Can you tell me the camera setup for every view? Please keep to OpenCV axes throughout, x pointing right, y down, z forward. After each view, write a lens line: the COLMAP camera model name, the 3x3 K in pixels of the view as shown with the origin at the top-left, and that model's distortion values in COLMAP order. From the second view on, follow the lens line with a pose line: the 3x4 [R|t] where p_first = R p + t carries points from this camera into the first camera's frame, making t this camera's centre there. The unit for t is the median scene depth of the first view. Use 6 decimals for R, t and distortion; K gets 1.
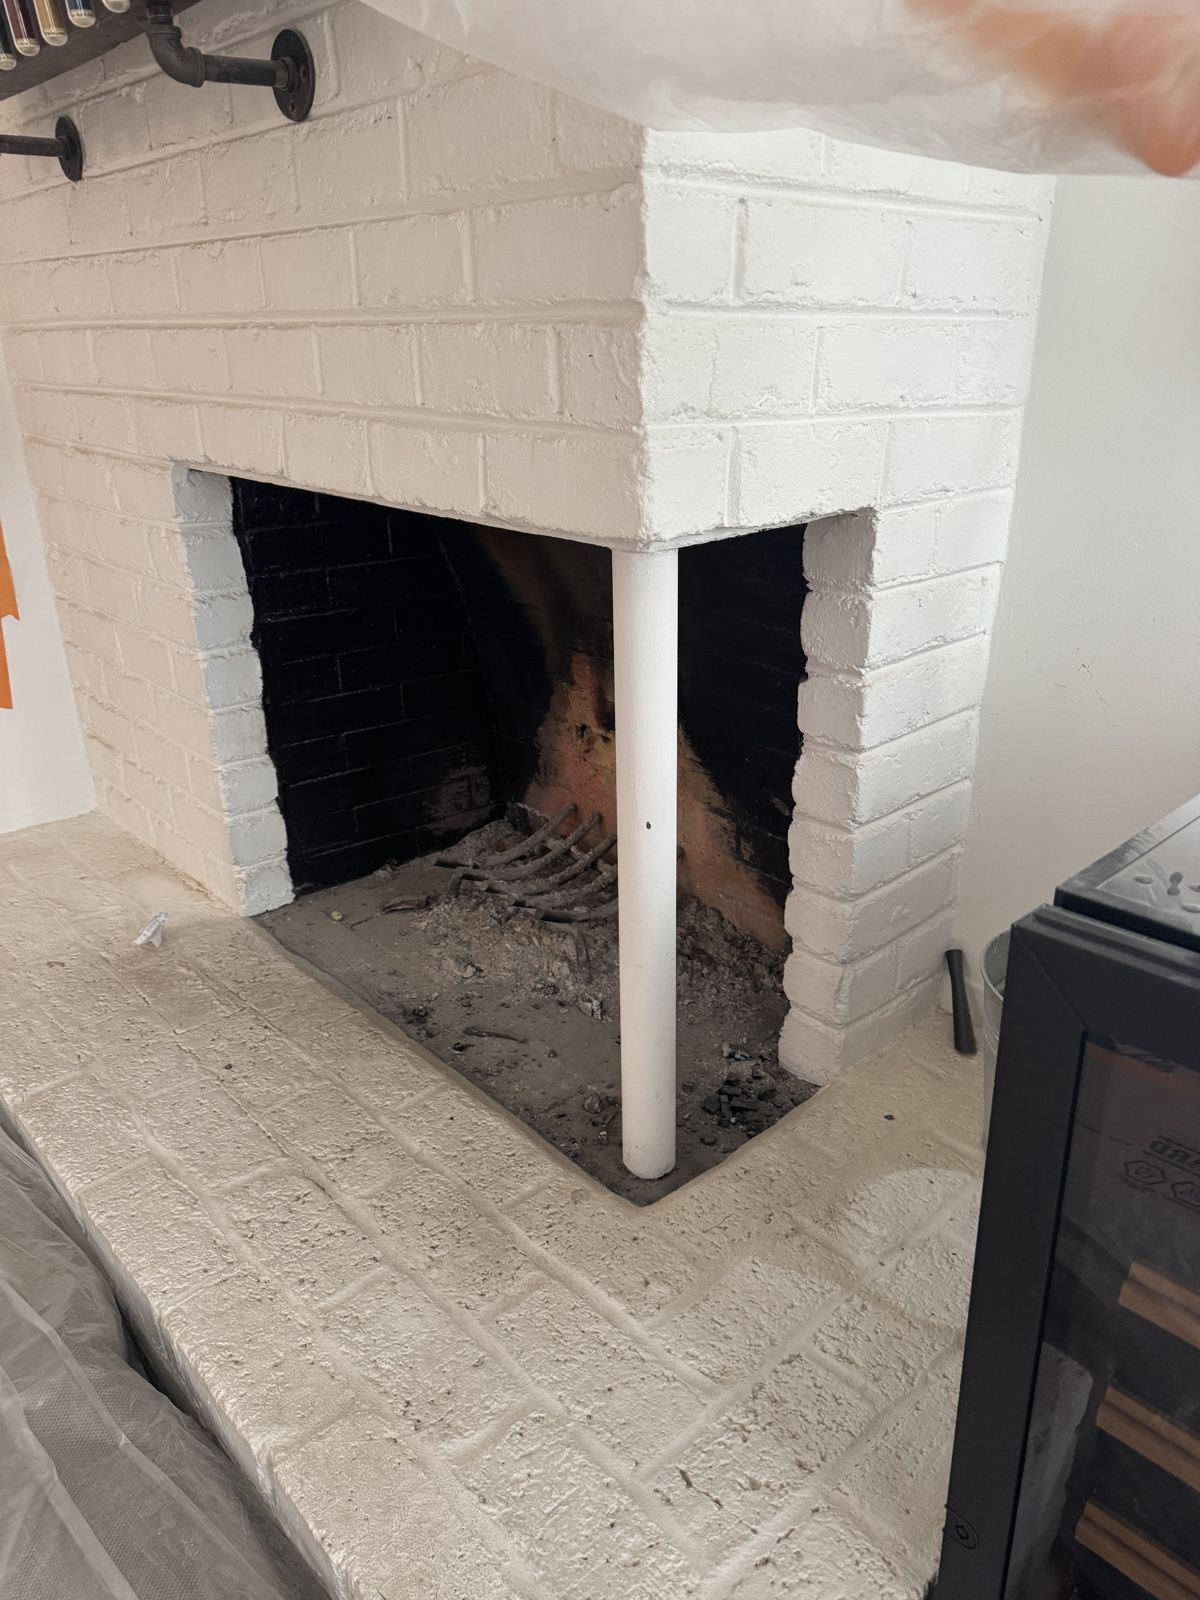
lens RADIAL K [[1140.3, 0, 600.0], [0, 1140.3, 800.0], [0, 0, 1]] dist [0.136090, -0.097342]
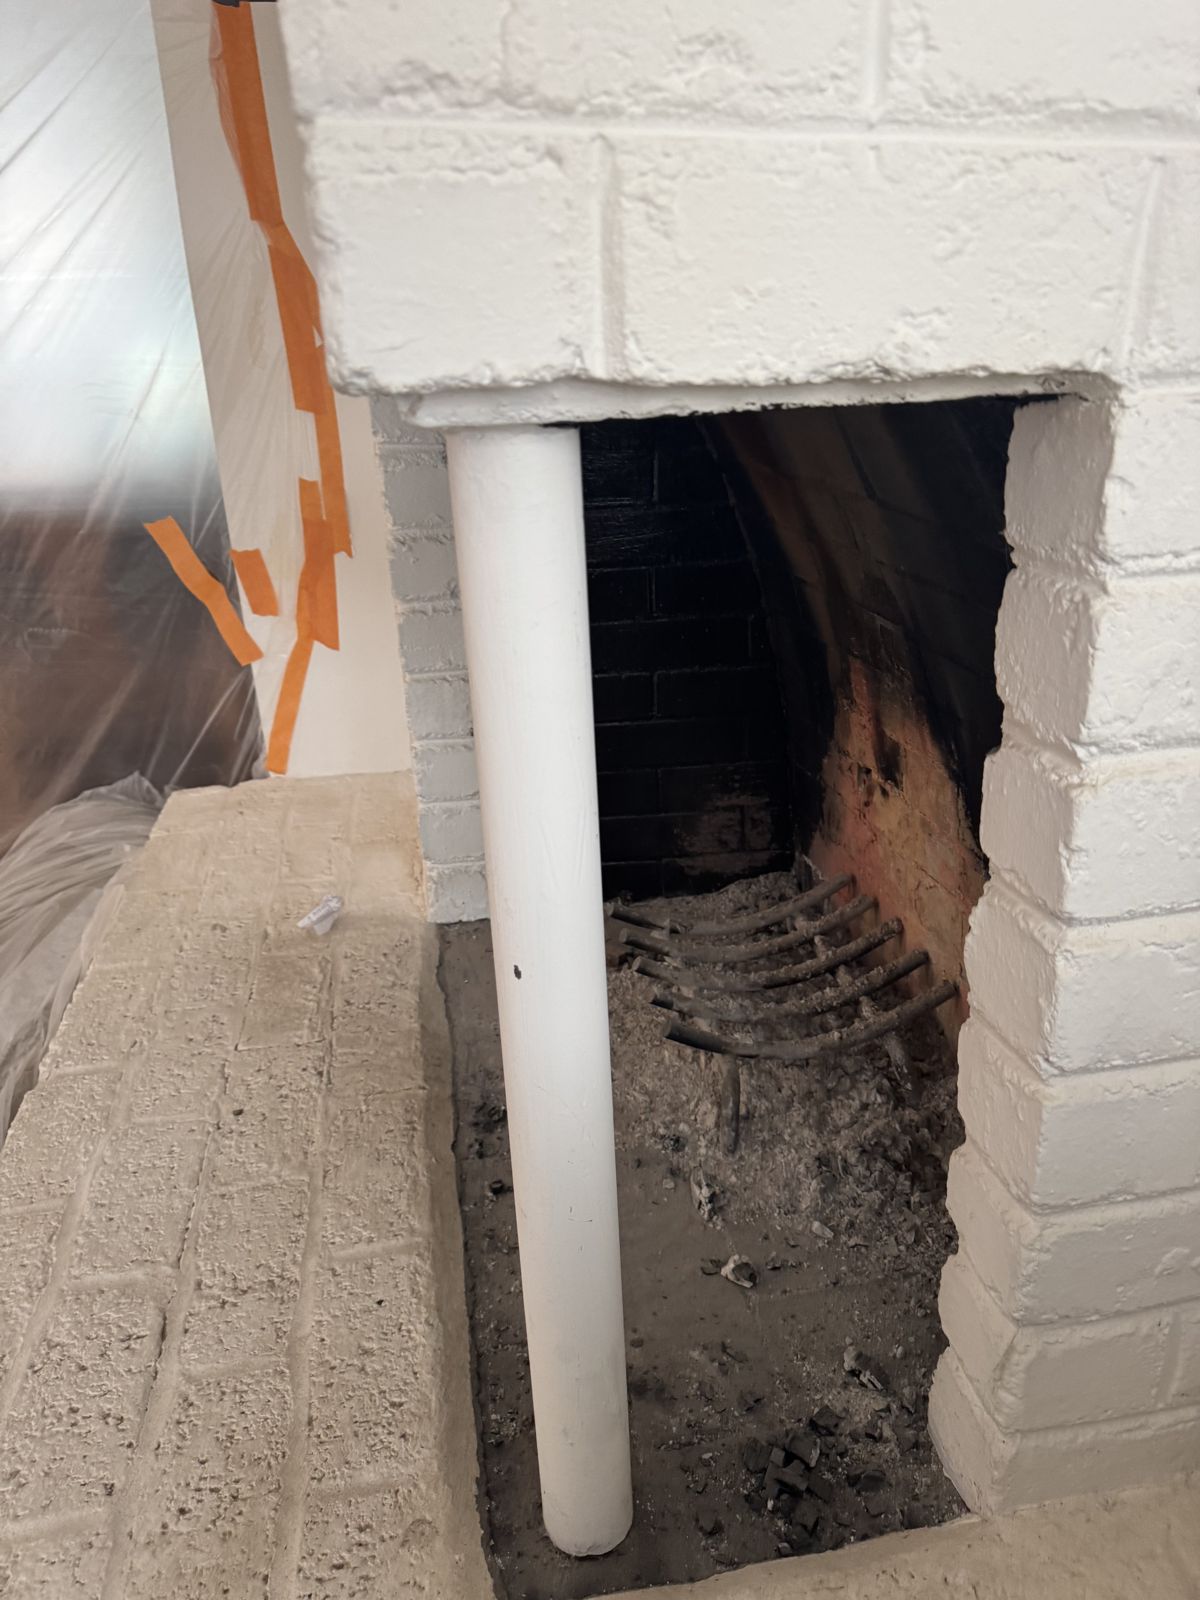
lens RADIAL K [[1134.3, 0, 597.9], [0, 1134.3, 792.6], [0, 0, 1]] dist [0.070945, -0.089661]
pose [[0.845810, 0.179647, -0.502328, 0.265503], [-0.178293, 0.982644, 0.051215, -0.076751], [0.502810, 0.046244, 0.863159, 0.463712]]
